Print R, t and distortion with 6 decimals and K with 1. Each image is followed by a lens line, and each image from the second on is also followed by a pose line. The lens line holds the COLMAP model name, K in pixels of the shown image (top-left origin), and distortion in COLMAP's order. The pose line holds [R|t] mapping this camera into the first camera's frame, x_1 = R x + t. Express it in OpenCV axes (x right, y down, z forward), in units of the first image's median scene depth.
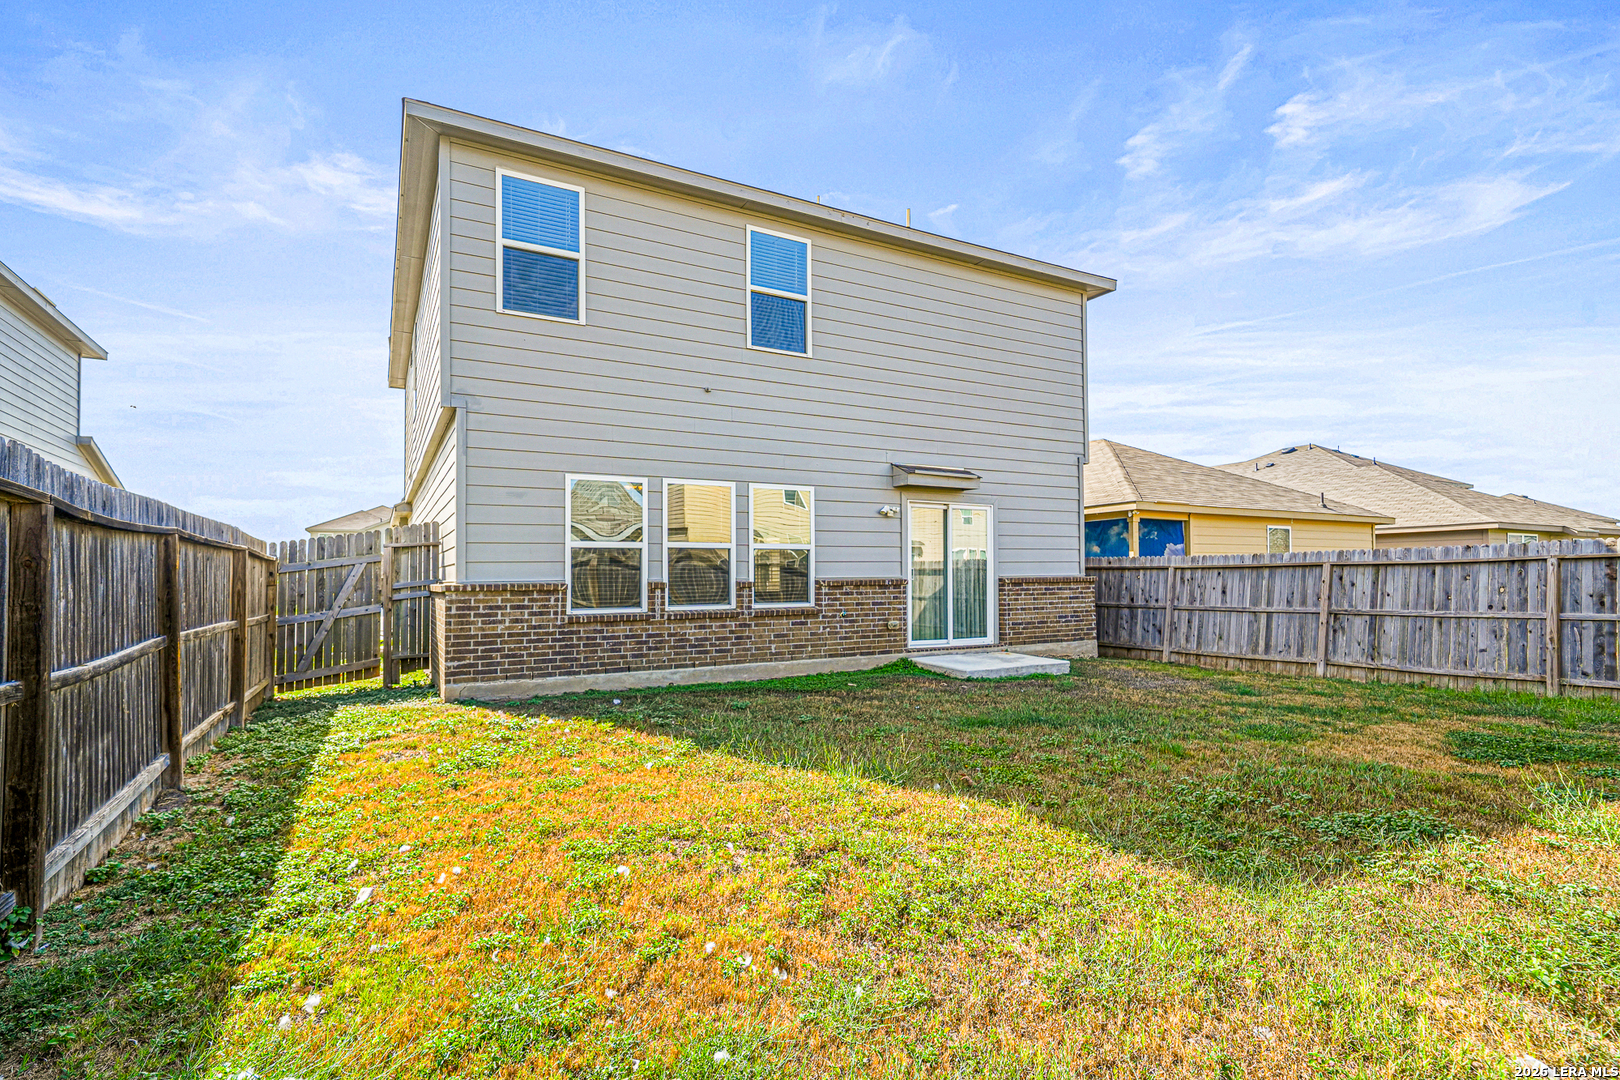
lens RADIAL K [[776.8, 0, 808.9], [0, 776.8, 560.5], [0, 0, 1]] dist [0.000248, 0.000044]
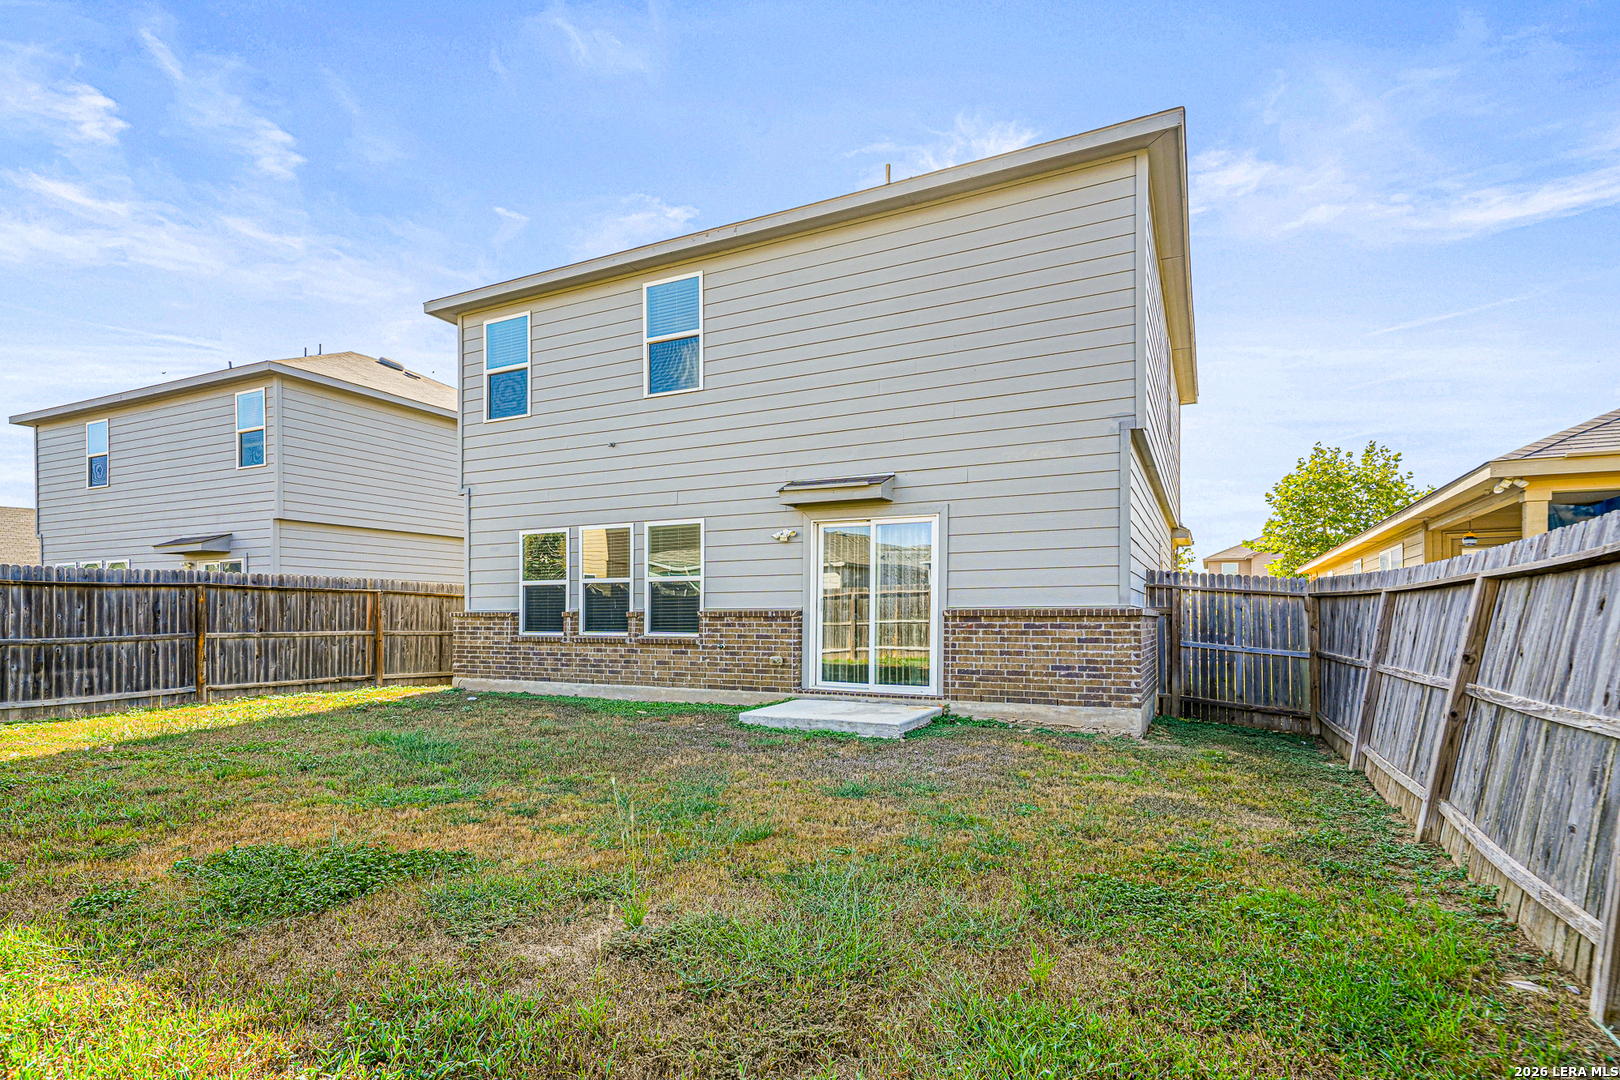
lens RADIAL K [[803.5, 0, 808.7], [0, 803.5, 608.5], [0, 0, 1]] dist [-0.000001, -0.000035]
pose [[0.568821, 0.006391, -0.822436, 0.953597], [0.018809, 0.999607, 0.020776, 0.003023], [0.822246, -0.027287, 0.568477, 0.523496]]
